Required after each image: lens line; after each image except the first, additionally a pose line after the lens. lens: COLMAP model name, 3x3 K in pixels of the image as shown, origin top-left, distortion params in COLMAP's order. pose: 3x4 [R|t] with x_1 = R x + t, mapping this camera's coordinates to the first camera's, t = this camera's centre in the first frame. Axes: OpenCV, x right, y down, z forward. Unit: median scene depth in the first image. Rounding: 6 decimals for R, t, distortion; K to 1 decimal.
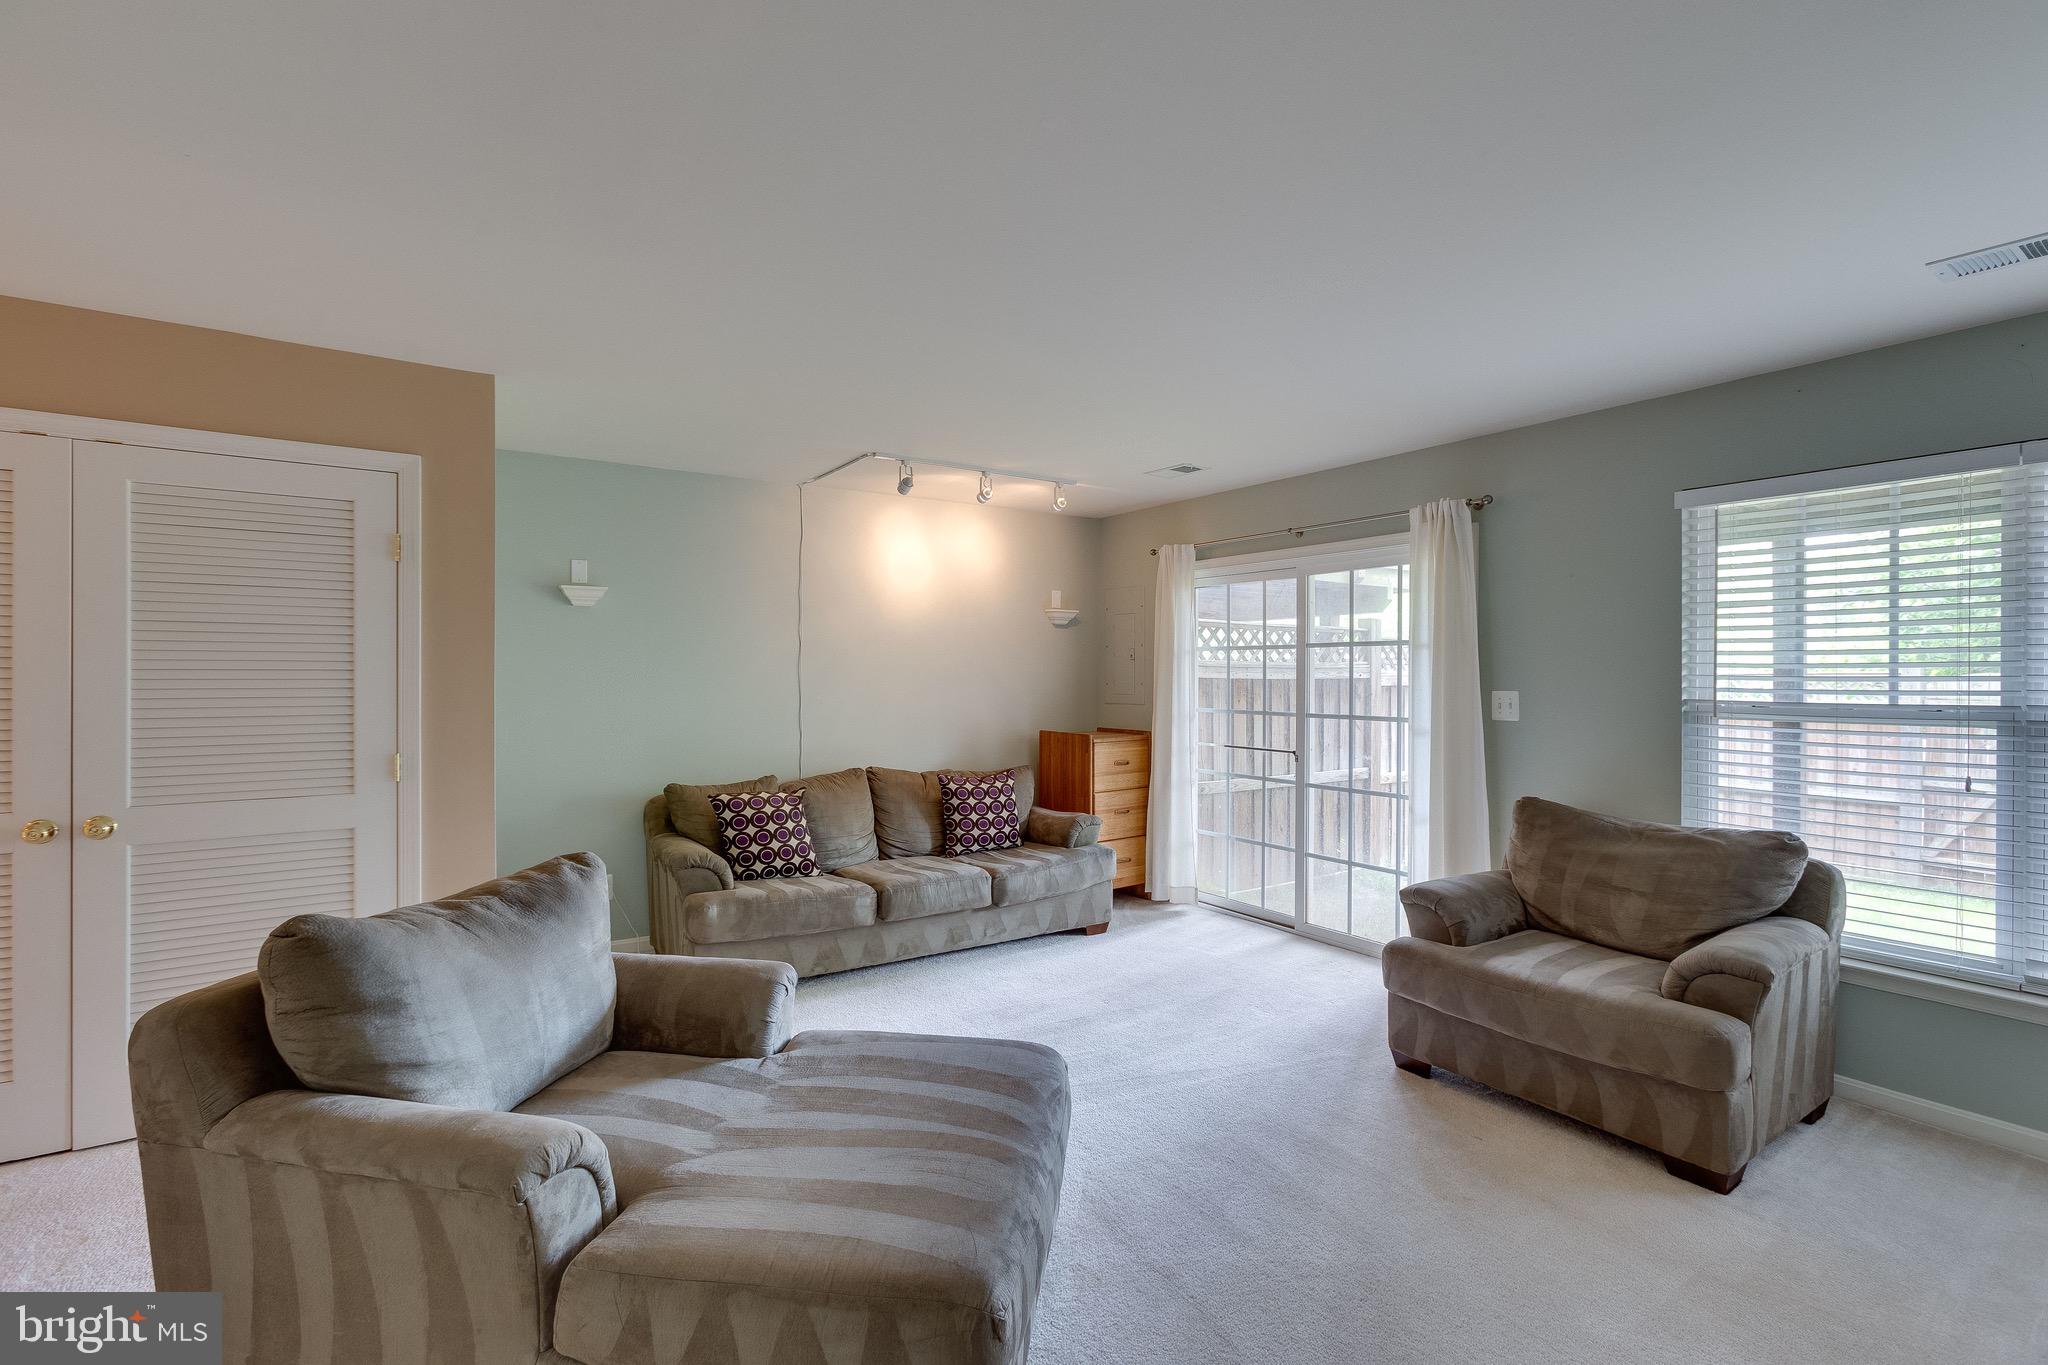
lens RADIAL K [[920.5, 0, 1023.6], [0, 920.5, 677.9], [0, 0, 1]] dist [-0.005619, 0.001026]
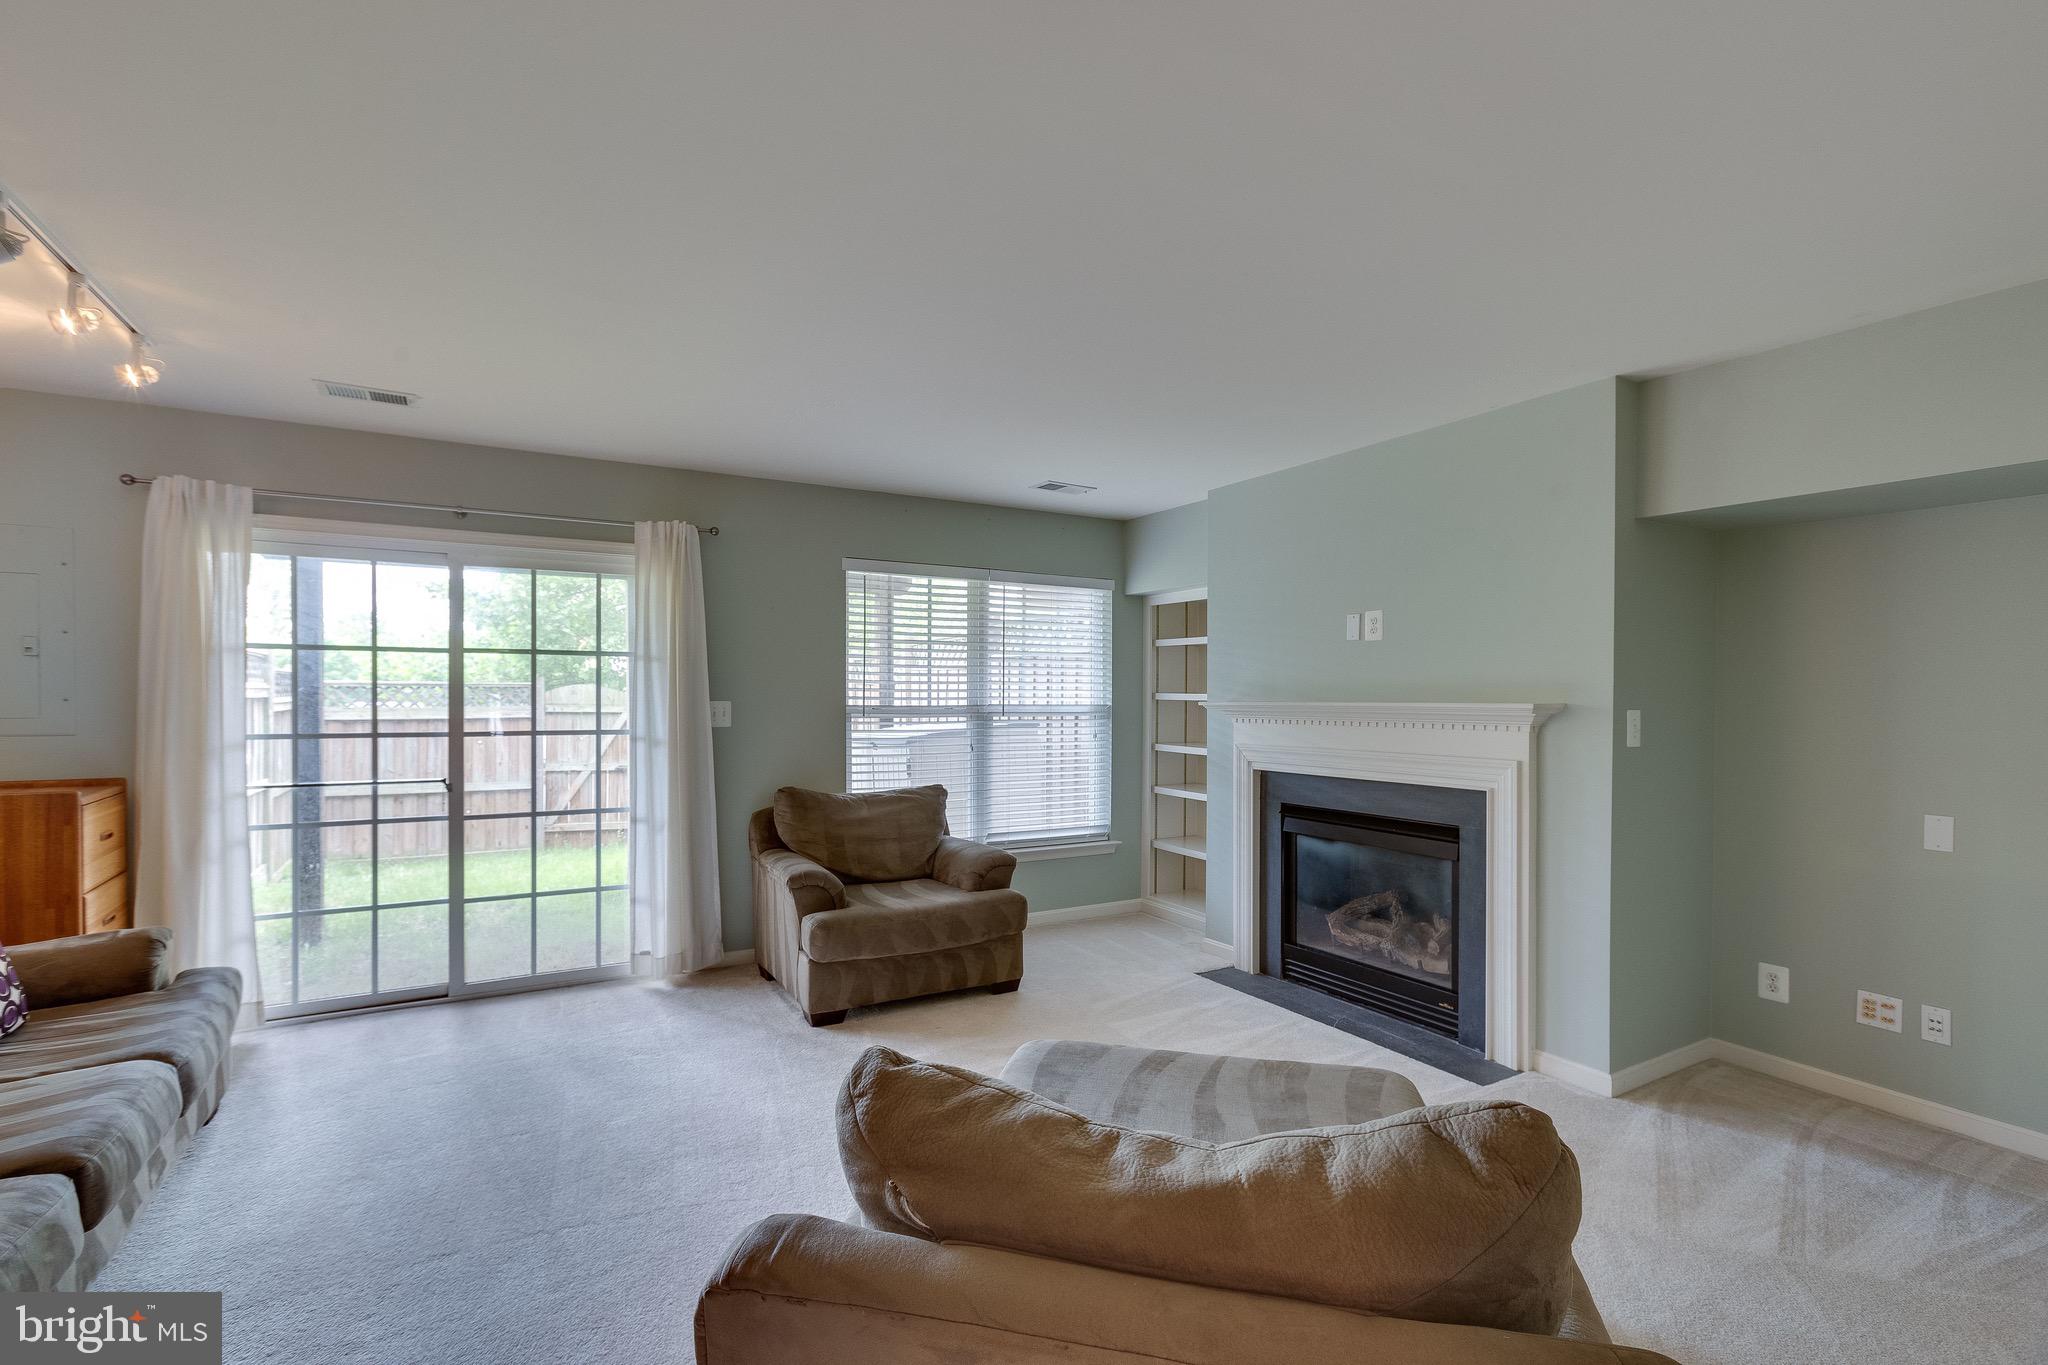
lens RADIAL K [[920.5, 0, 1013.5], [0, 920.5, 702.6], [0, 0, 1]] dist [-0.005619, 0.001026]
pose [[0.079631, -0.012354, 0.996748, -0.698239], [-0.000545, 0.999923, 0.012437, 0.001812], [-0.996824, -0.001534, 0.079618, 0.644231]]
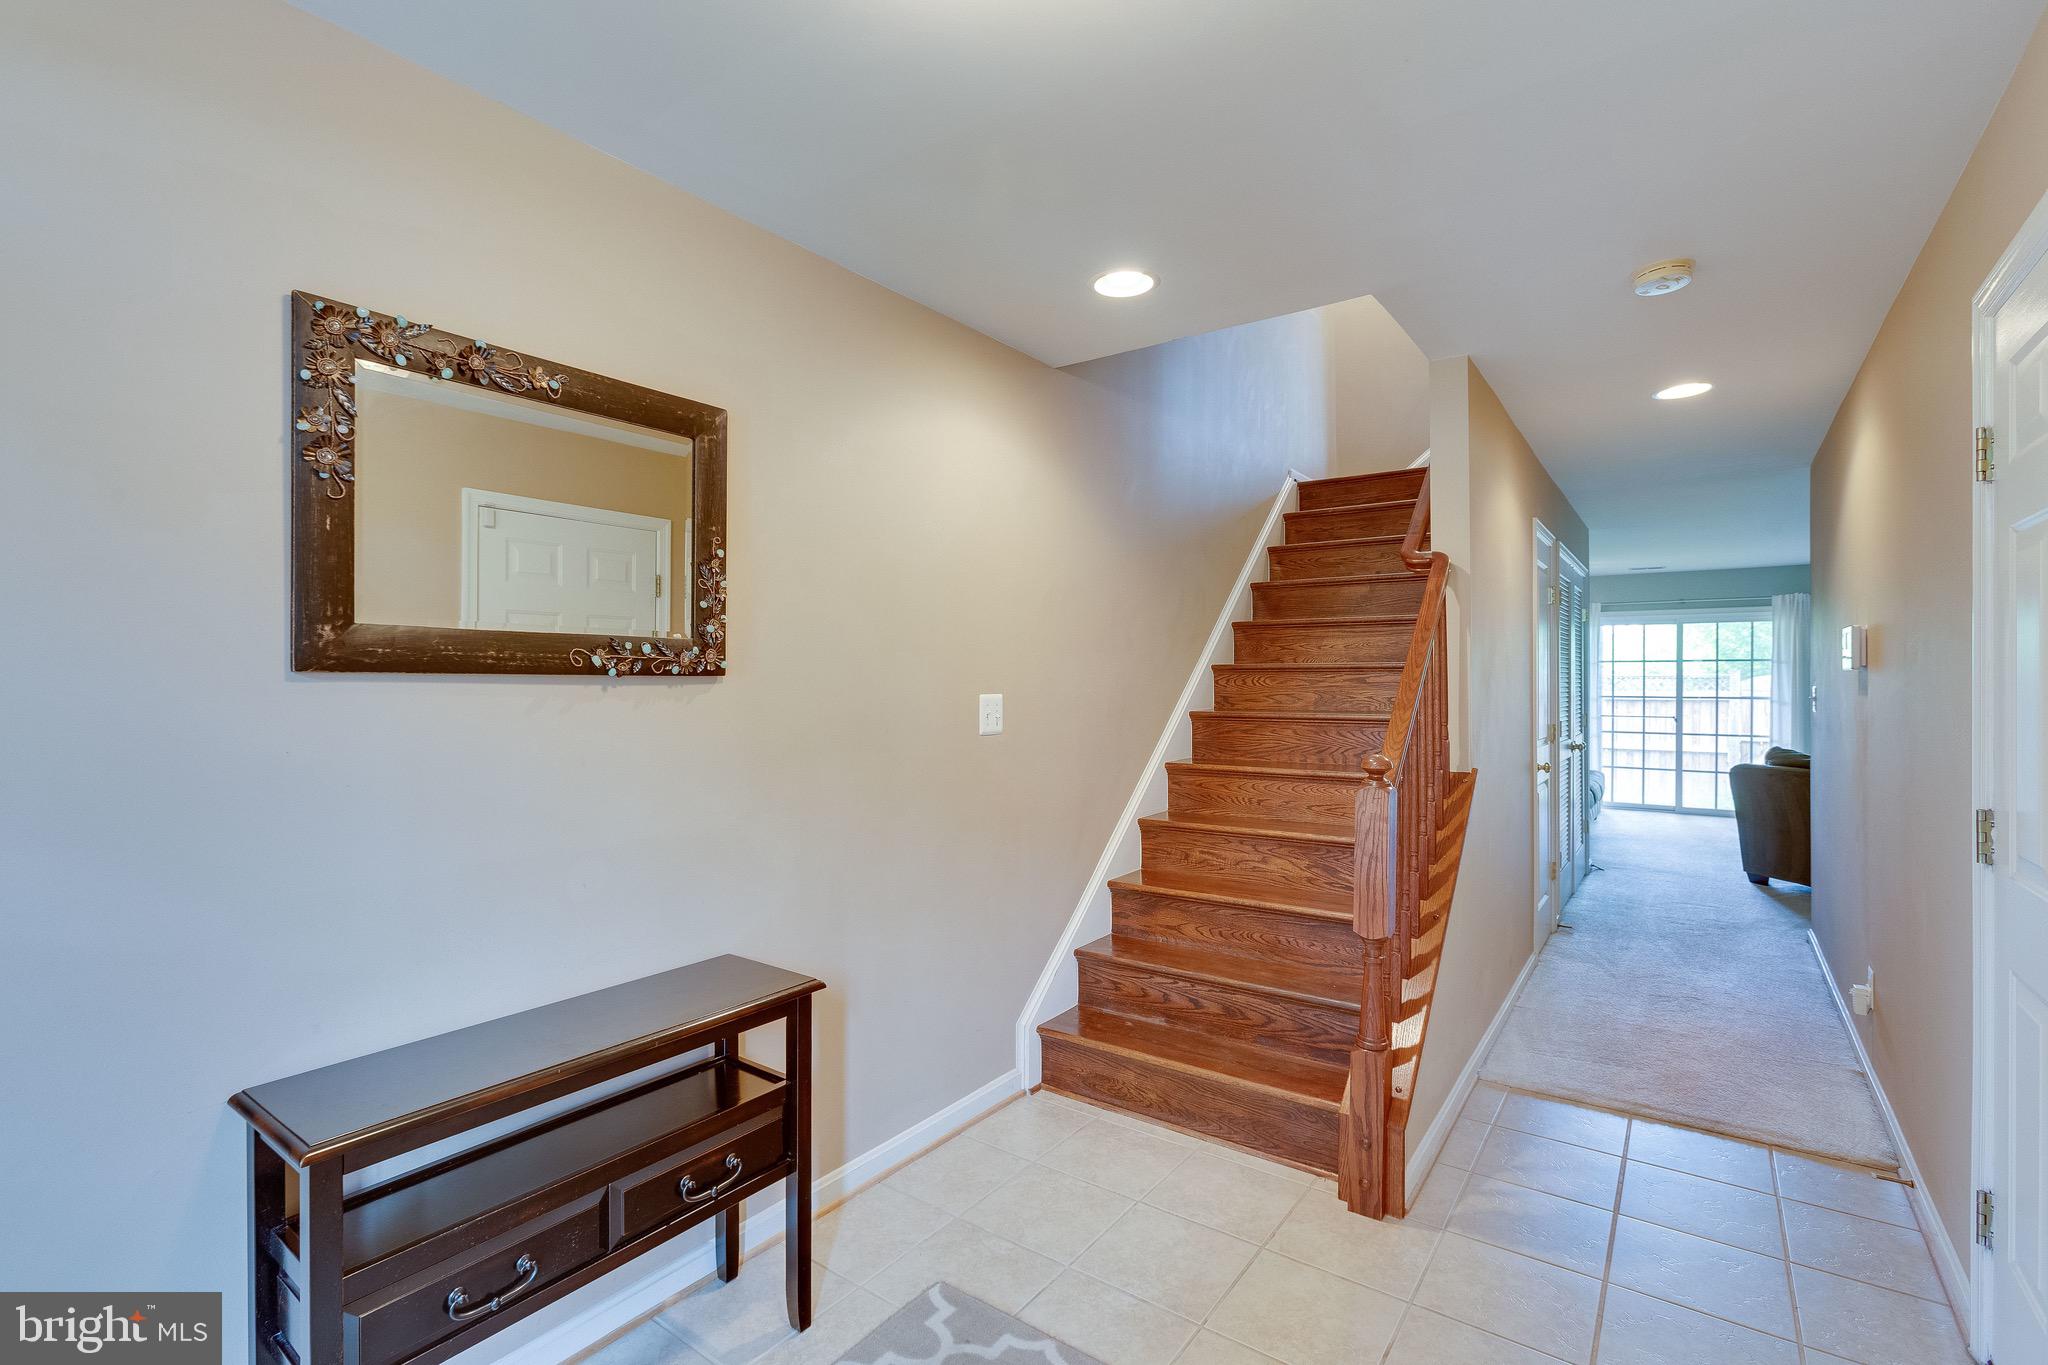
lens RADIAL K [[920.5, 0, 1020.0], [0, 920.5, 681.5], [0, 0, 1]] dist [-0.005619, 0.001026]
pose [[0.944859, -0.000760, 0.327477, -2.352933], [0.001155, 0.999999, -0.001011, 0.011359], [-0.327476, 0.001333, 0.944859, -0.502514]]
